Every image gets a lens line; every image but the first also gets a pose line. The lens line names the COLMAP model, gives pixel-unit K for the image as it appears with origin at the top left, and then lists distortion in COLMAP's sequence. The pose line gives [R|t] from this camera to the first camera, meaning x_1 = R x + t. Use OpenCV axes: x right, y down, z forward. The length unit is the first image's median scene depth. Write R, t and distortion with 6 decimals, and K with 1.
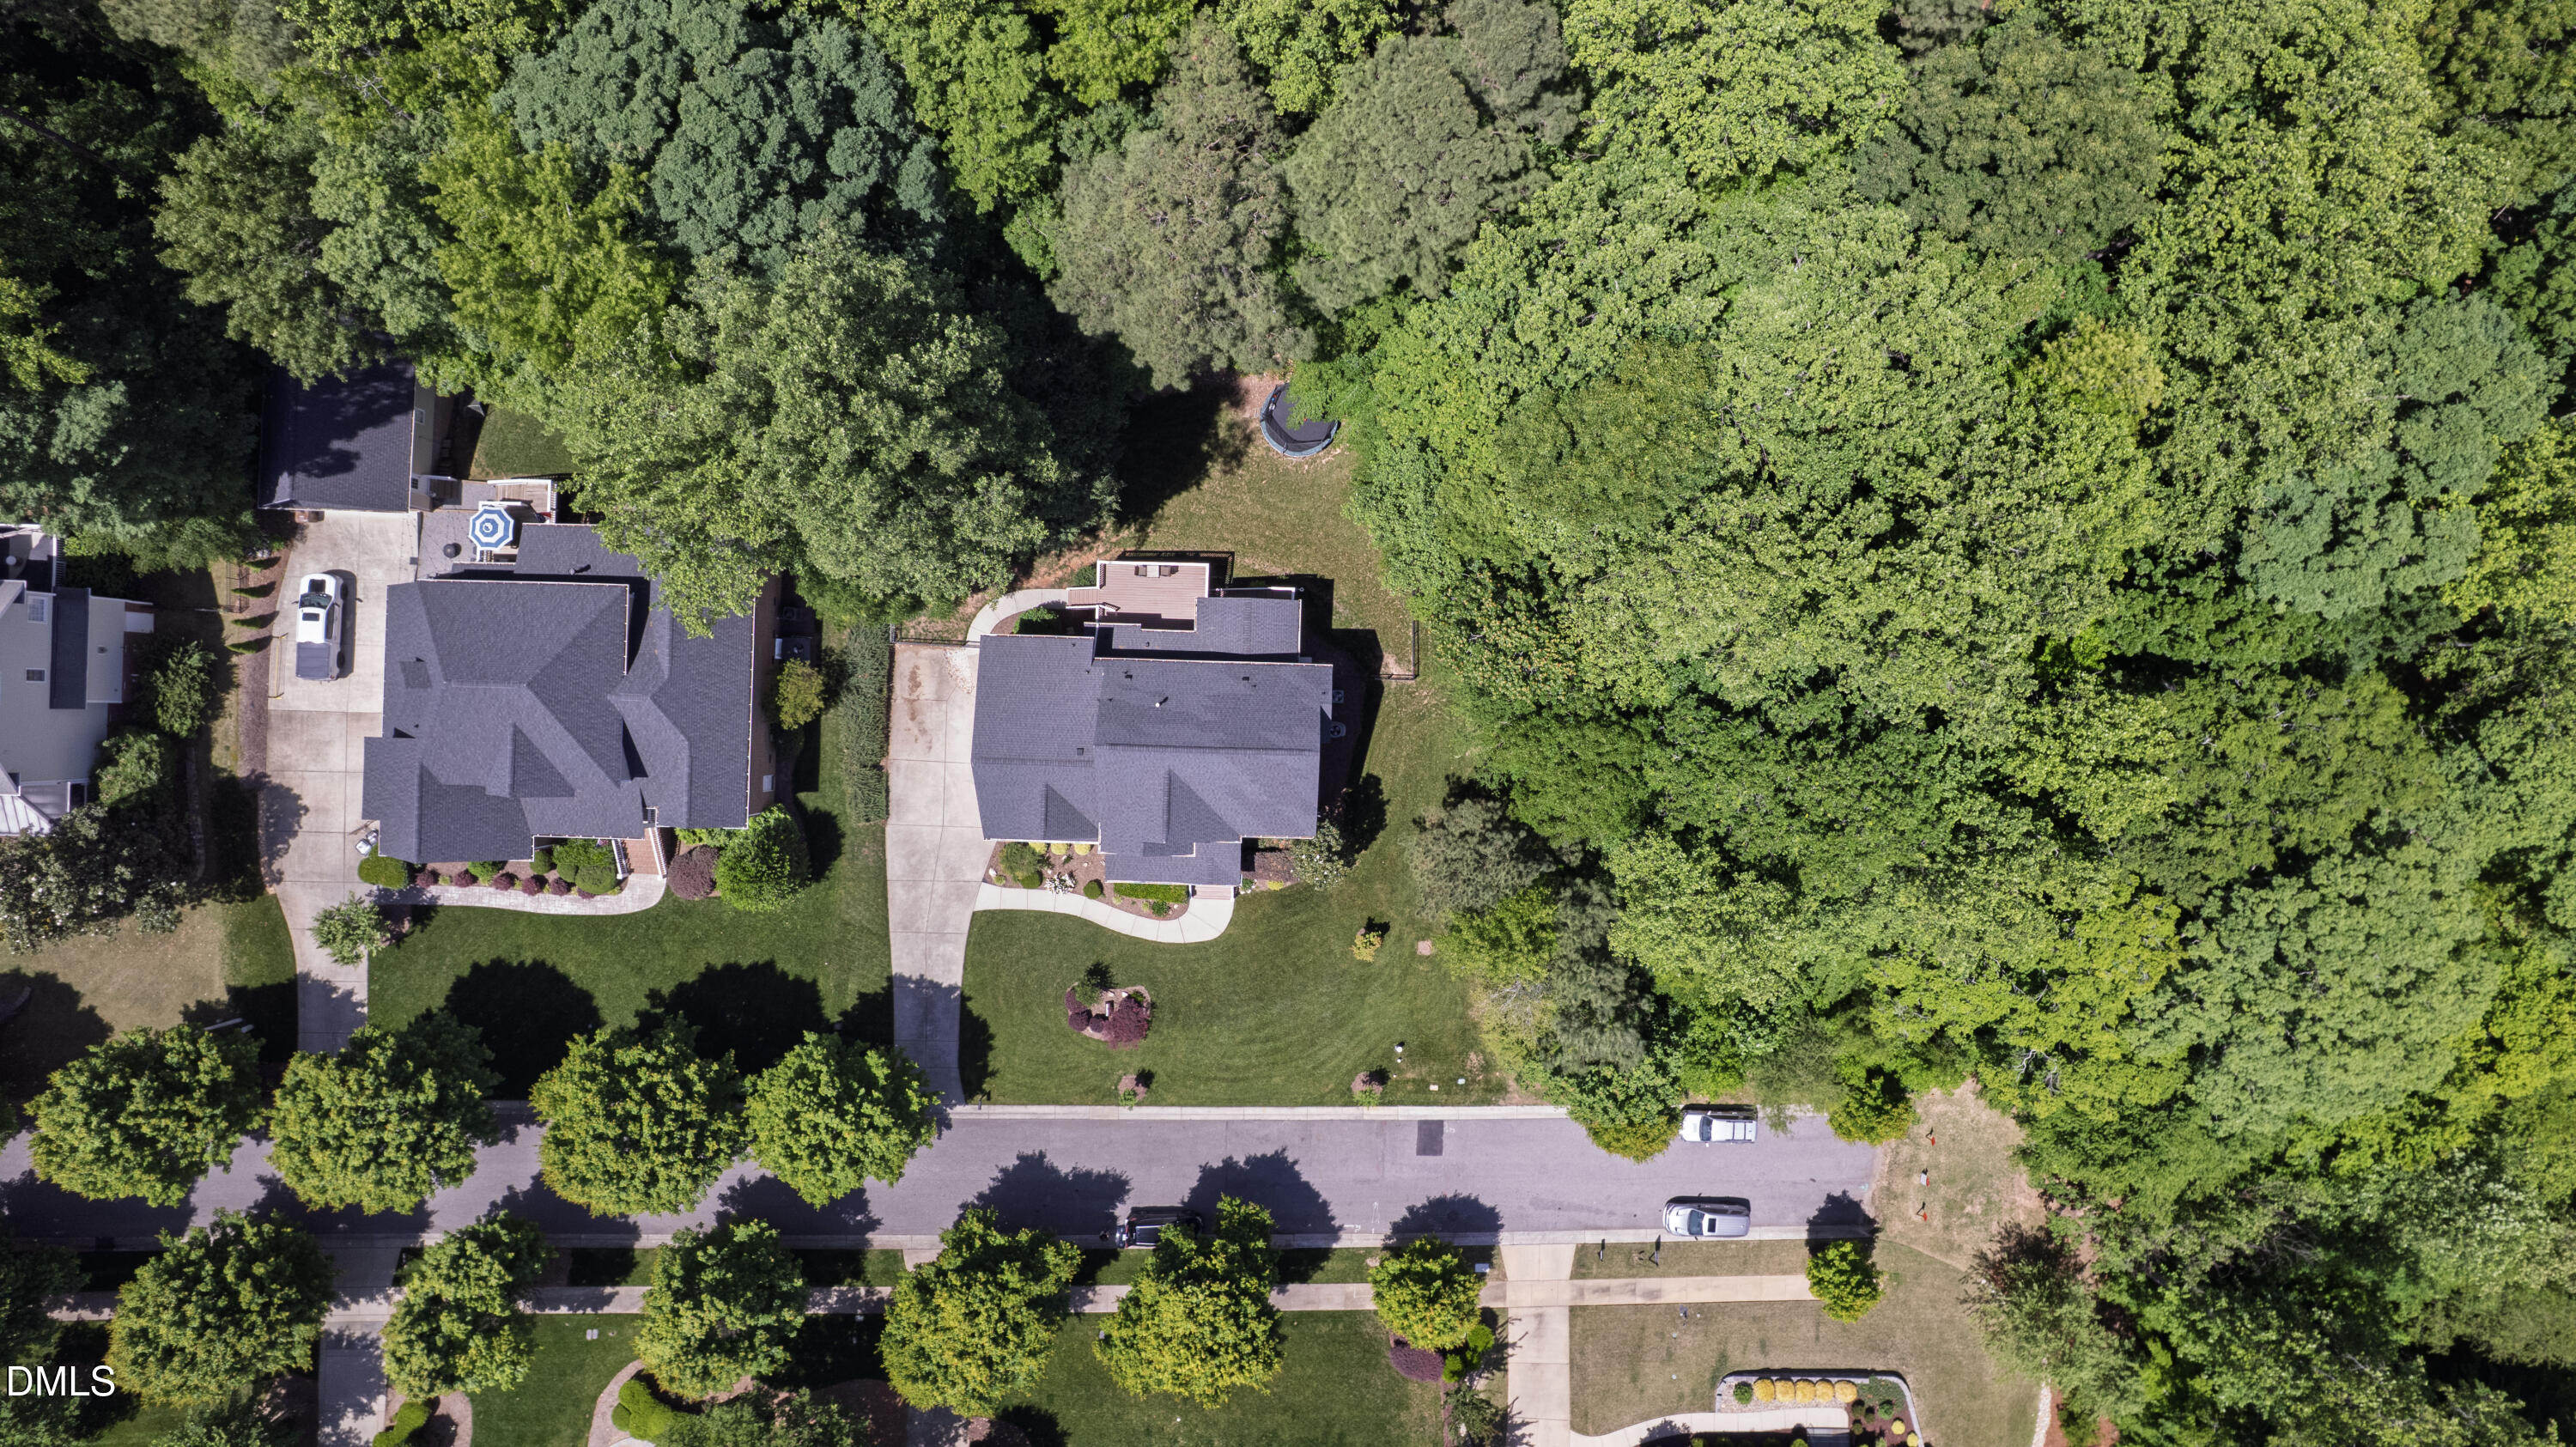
lens RADIAL K [[1659.2, 0, 1284.5], [0, 1659.2, 722.8], [0, 0, 1]] dist [-0.043405, 0.020284]
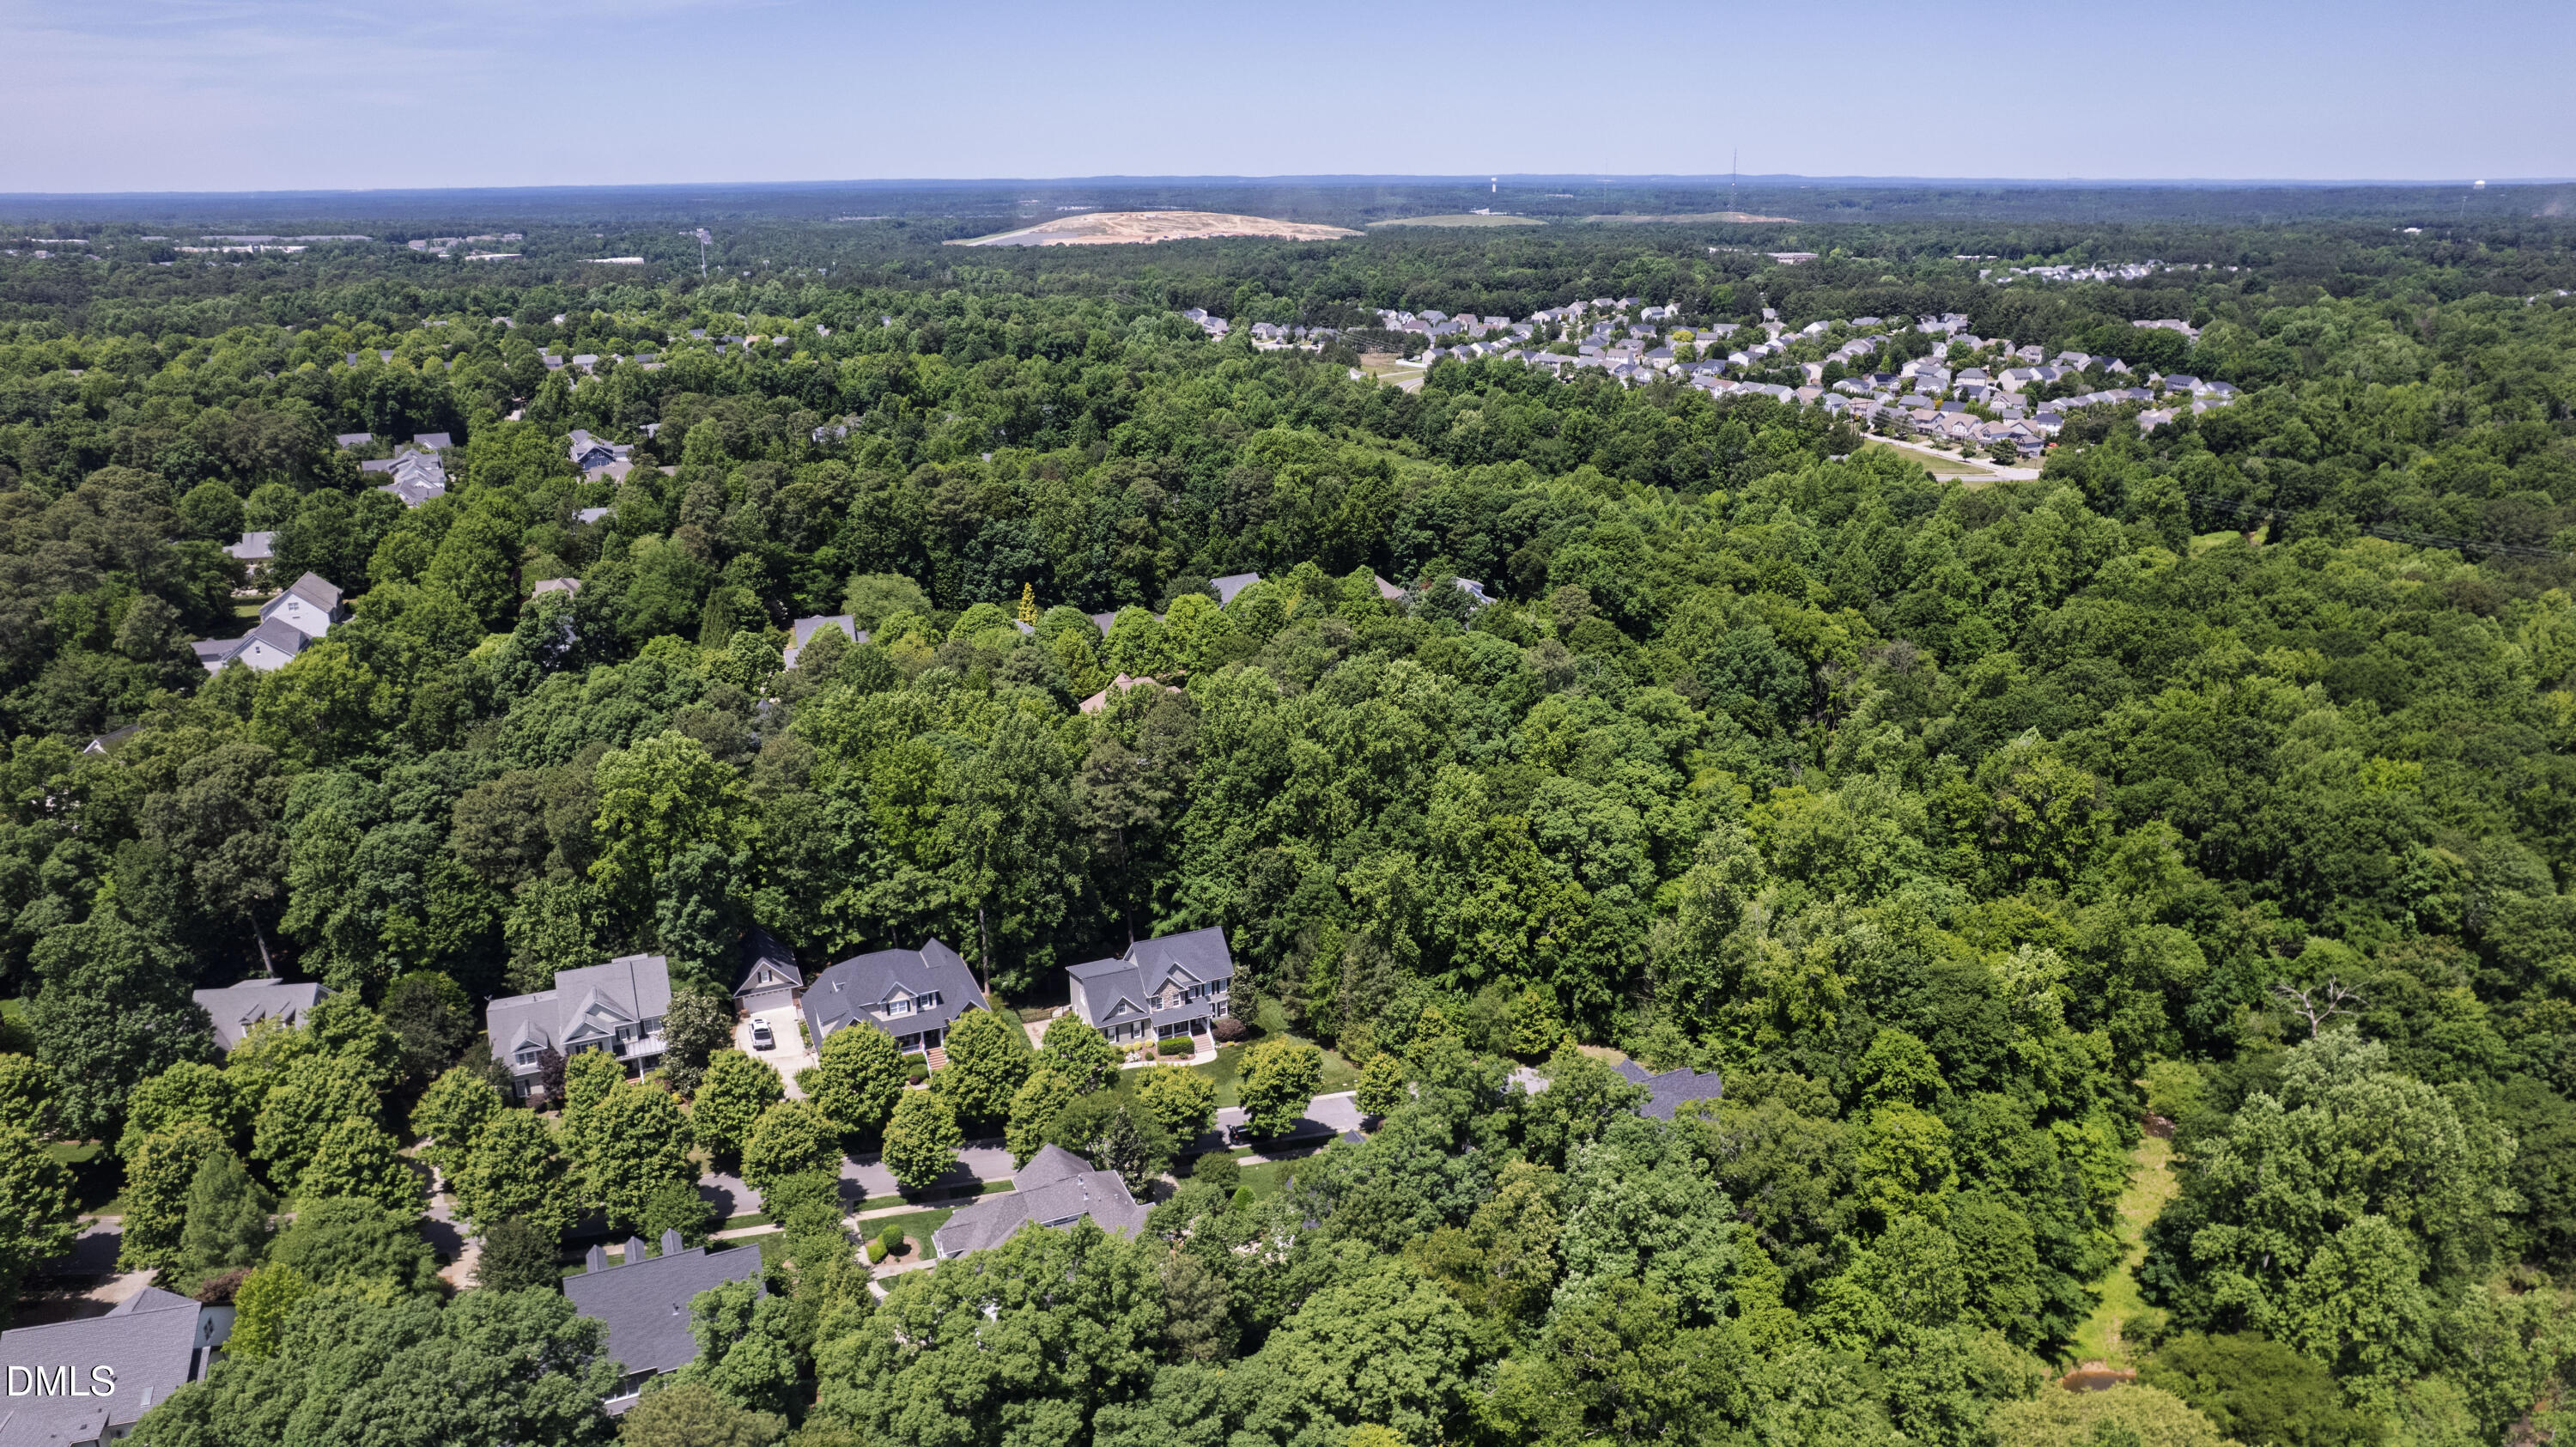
lens RADIAL K [[1659.2, 0, 1284.2], [0, 1659.2, 733.0], [0, 0, 1]] dist [-0.043405, 0.020284]
pose [[0.902624, -0.141400, 0.406541, -0.740251], [0.430422, 0.291199, -0.854365, 1.805530], [0.002423, 0.946155, 0.323705, -0.045678]]
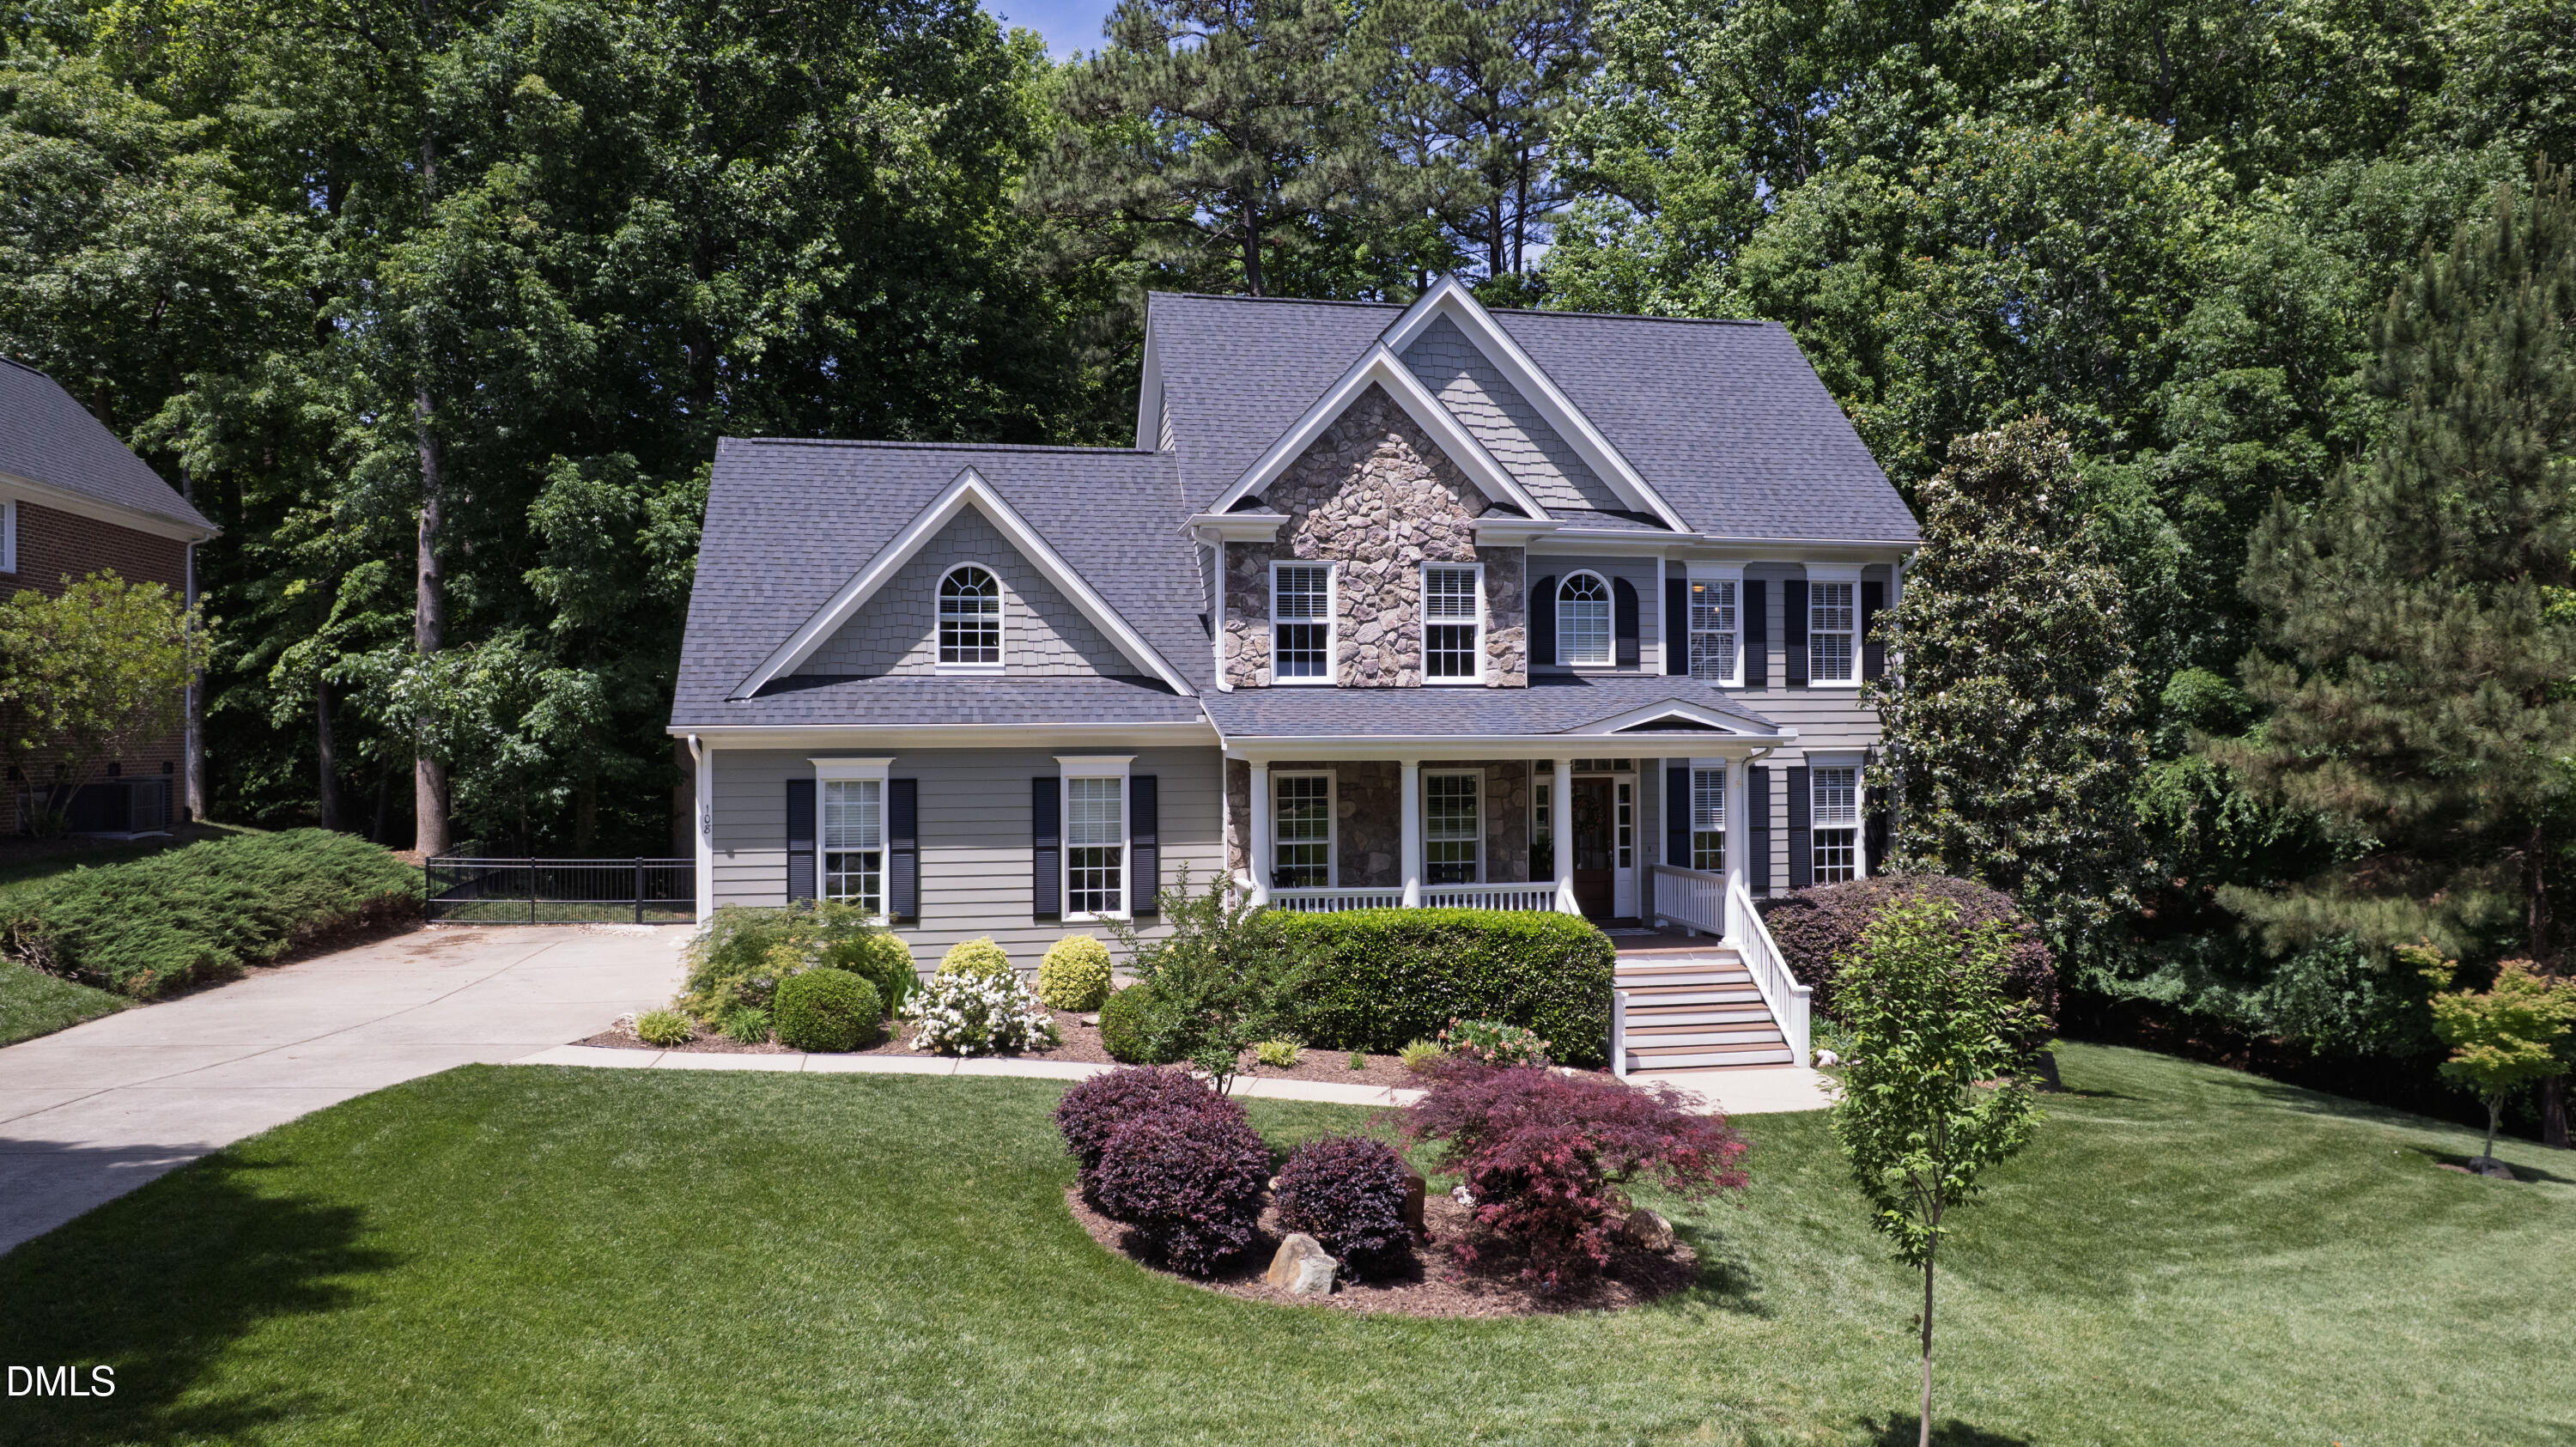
lens RADIAL K [[1659.2, 0, 1287.2], [0, 1659.2, 727.4], [0, 0, 1]] dist [-0.043405, 0.020284]
pose [[0.975935, -0.000413, 0.218061, -0.142014], [0.218049, -0.008814, -0.975898, 0.299686], [0.002325, 0.999961, -0.008512, 0.961990]]
